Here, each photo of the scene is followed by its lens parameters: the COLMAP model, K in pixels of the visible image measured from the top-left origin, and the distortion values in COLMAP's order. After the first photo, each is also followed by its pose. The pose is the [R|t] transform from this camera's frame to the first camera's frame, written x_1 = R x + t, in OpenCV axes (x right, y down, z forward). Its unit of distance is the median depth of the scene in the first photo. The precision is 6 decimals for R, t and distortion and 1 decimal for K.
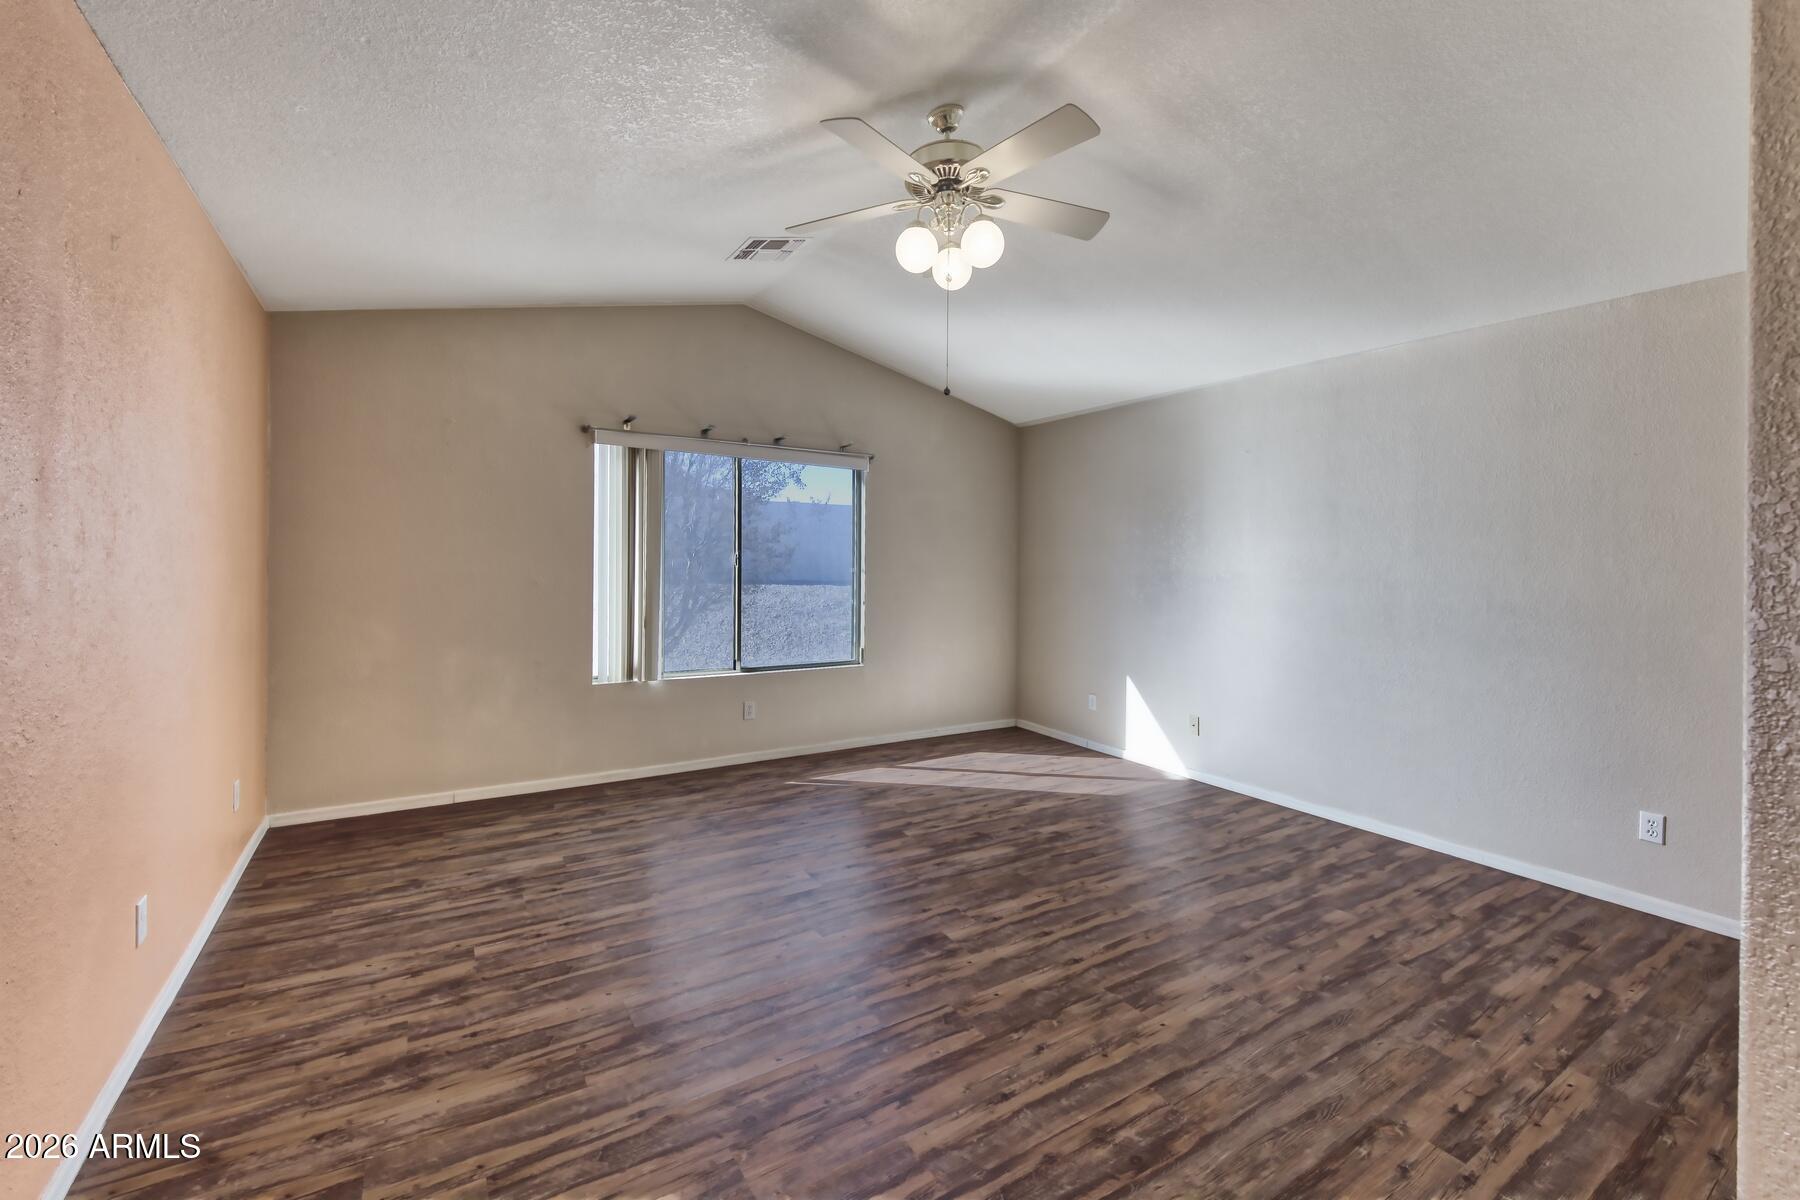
lens RADIAL K [[706.7, 0, 868.6], [0, 706.7, 557.2], [0, 0, 1]] dist [0.027194, -0.015078]
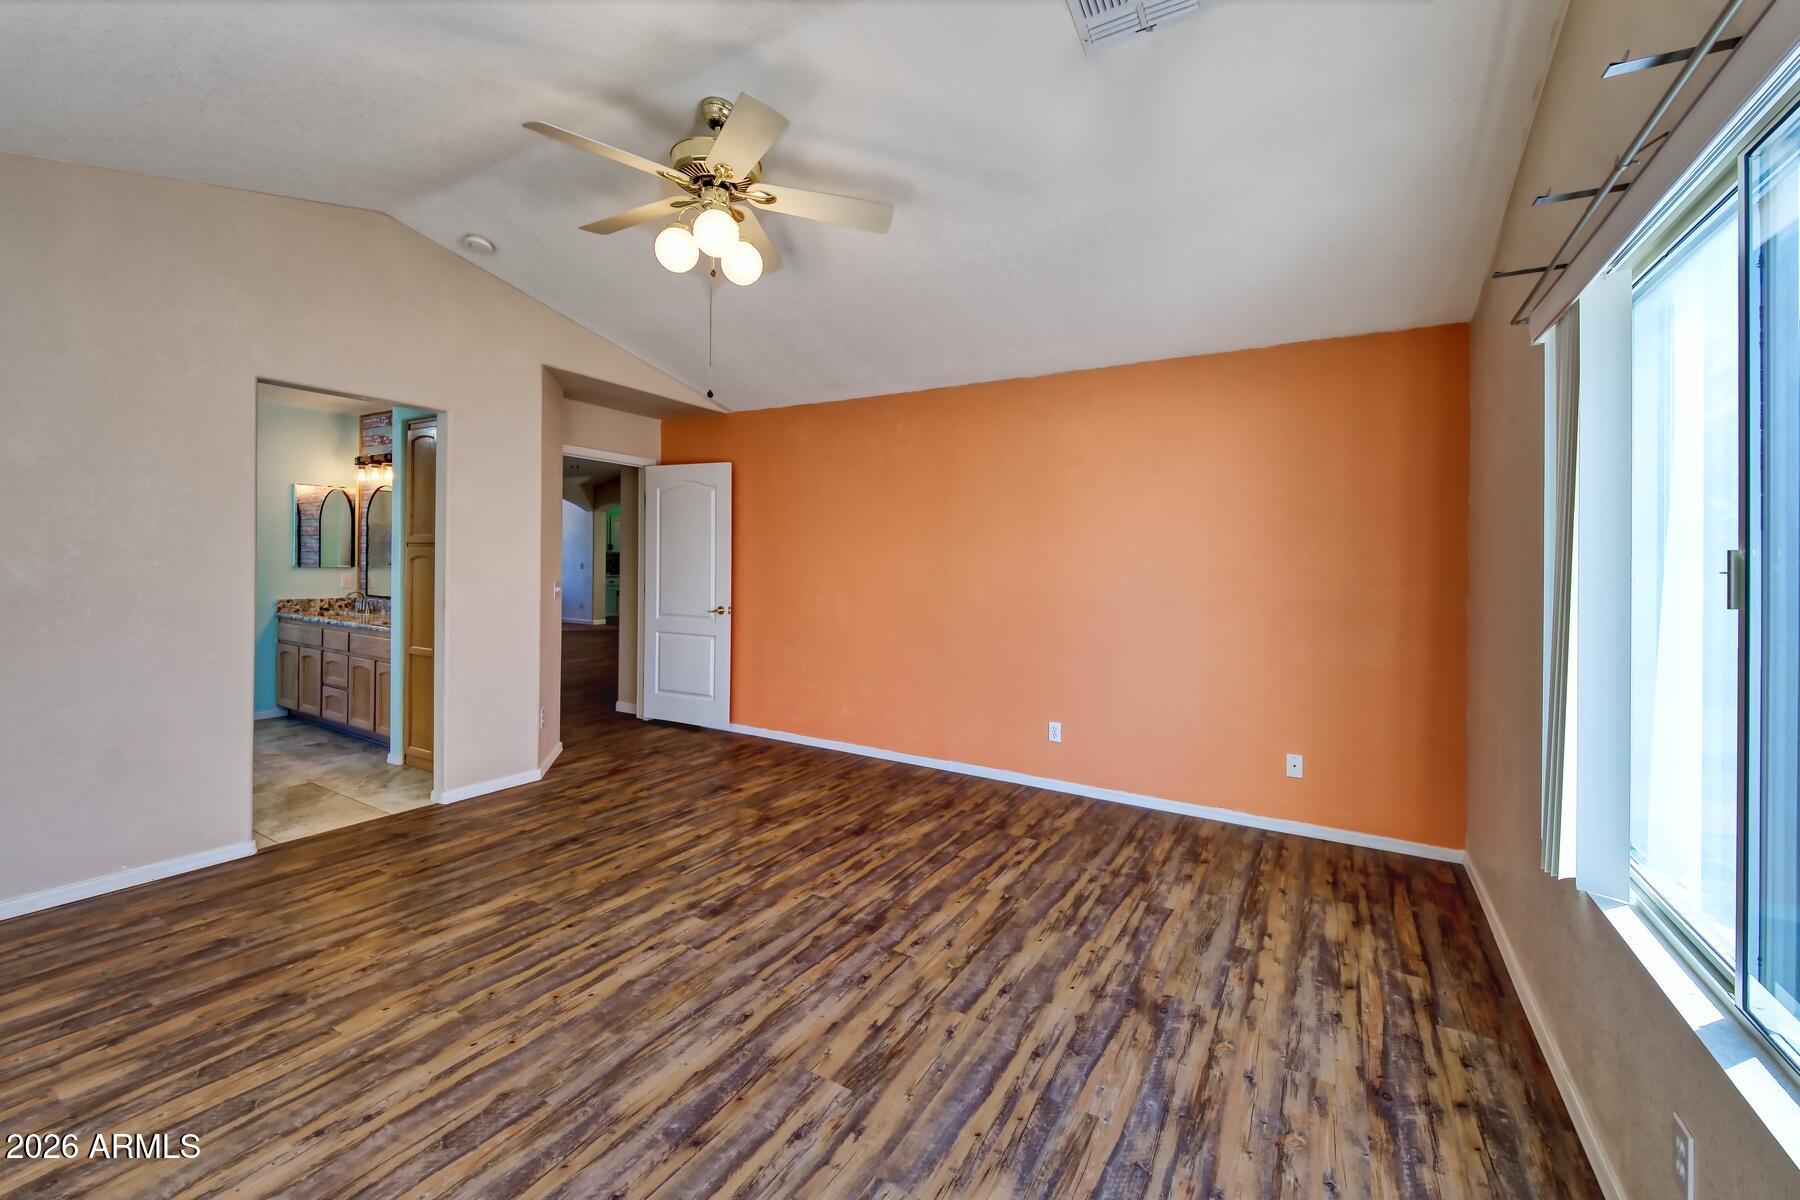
lens RADIAL K [[706.7, 0, 868.6], [0, 706.7, 557.2], [0, 0, 1]] dist [0.027194, -0.015078]
pose [[-0.879762, -0.037475, -0.473935, 0.400550], [-0.033129, 0.999298, -0.017519, 0.033105], [0.474259, 0.000288, -0.880385, 2.018369]]
